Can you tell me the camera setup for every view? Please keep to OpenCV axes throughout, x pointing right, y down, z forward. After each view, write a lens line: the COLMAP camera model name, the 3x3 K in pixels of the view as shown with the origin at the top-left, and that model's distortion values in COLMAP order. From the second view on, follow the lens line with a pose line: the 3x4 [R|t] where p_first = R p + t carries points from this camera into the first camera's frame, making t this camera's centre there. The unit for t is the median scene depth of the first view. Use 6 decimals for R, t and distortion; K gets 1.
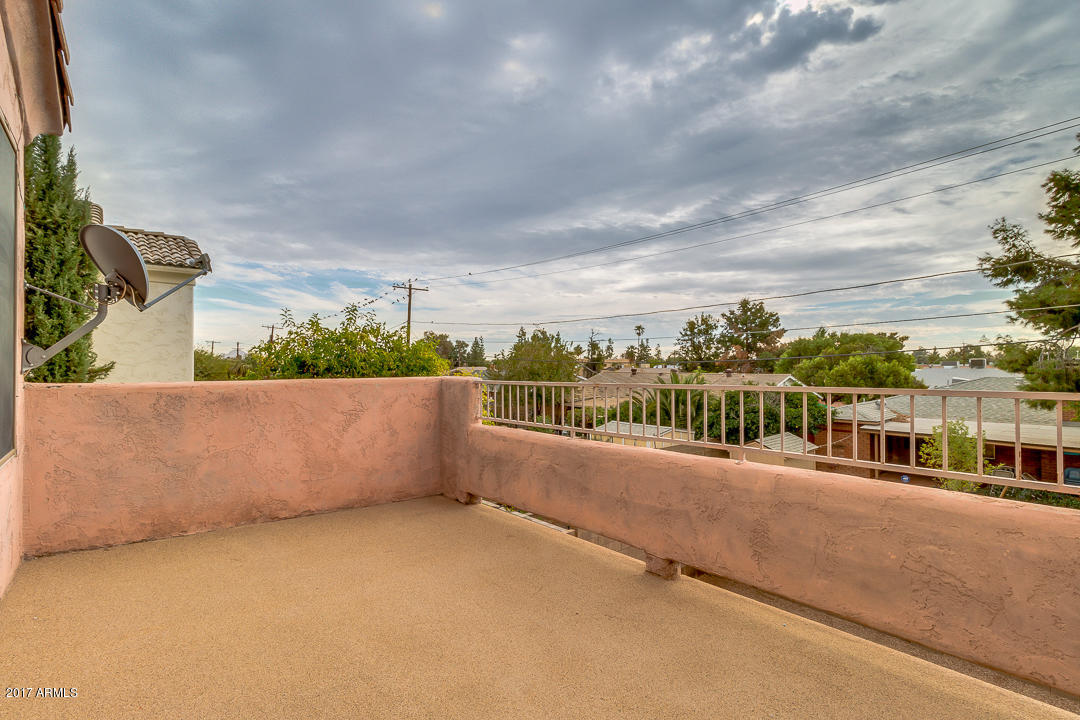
lens RADIAL K [[502.0, 0, 543.2], [0, 502.0, 362.7], [0, 0, 1]] dist [0.004176, 0.000681]
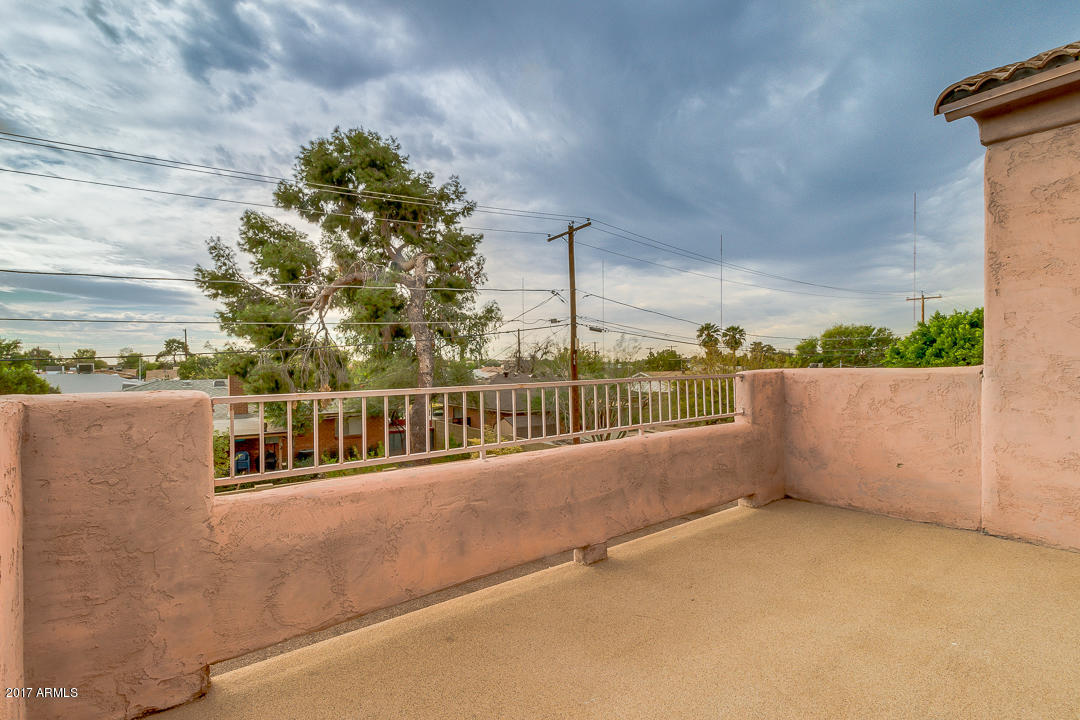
lens RADIAL K [[502.0, 0, 543.2], [0, 502.0, 362.7], [0, 0, 1]] dist [0.004176, 0.000681]
pose [[0.068695, 0.007581, 0.997609, -0.682013], [0.001197, 0.999970, -0.007682, 0.010481], [-0.997637, 0.001722, 0.068684, 0.847719]]
